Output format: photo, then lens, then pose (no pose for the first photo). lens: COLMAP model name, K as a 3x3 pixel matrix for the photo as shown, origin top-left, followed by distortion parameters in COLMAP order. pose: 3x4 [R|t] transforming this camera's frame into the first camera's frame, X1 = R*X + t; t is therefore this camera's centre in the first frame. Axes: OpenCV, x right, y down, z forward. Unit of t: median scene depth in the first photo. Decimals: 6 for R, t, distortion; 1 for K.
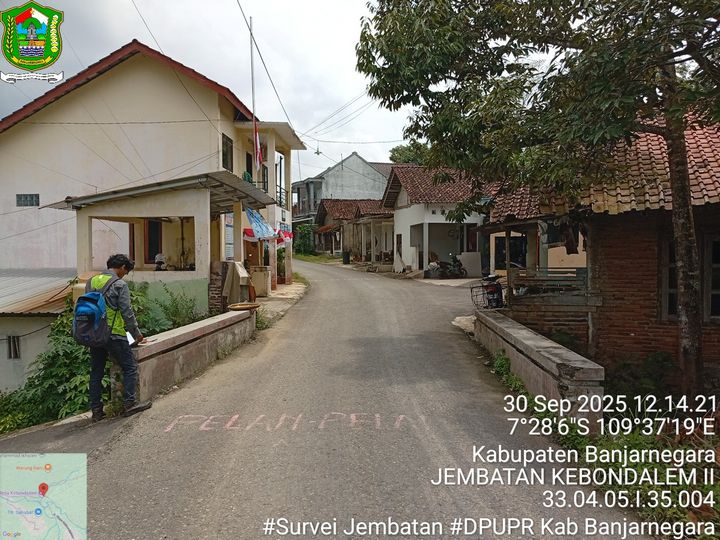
lens RADIAL K [[549.2, 0, 359.0], [0, 549.2, 273.1], [0, 0, 1]] dist [0.096458, -0.216442]
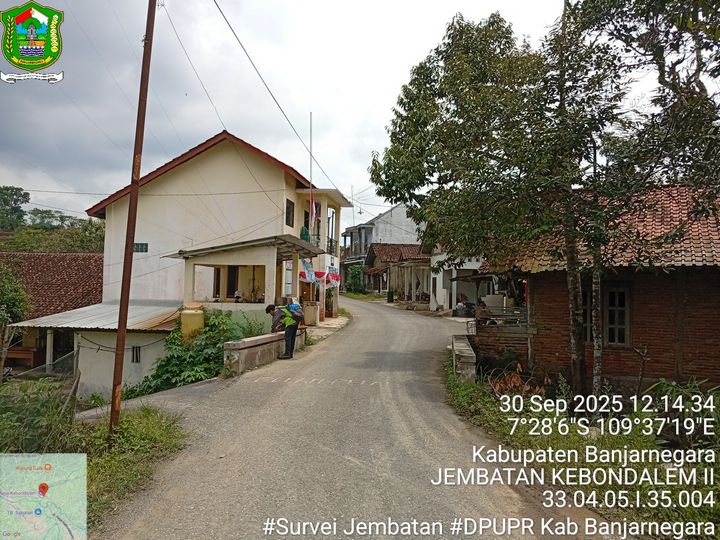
lens RADIAL K [[549.2, 0, 359.0], [0, 549.2, 273.1], [0, 0, 1]] dist [0.096458, -0.216442]
pose [[0.994587, 0.020172, -0.101931, 0.060656], [-0.027352, 0.997204, -0.069540, 0.007009], [0.100243, 0.071952, 0.992358, -0.266259]]
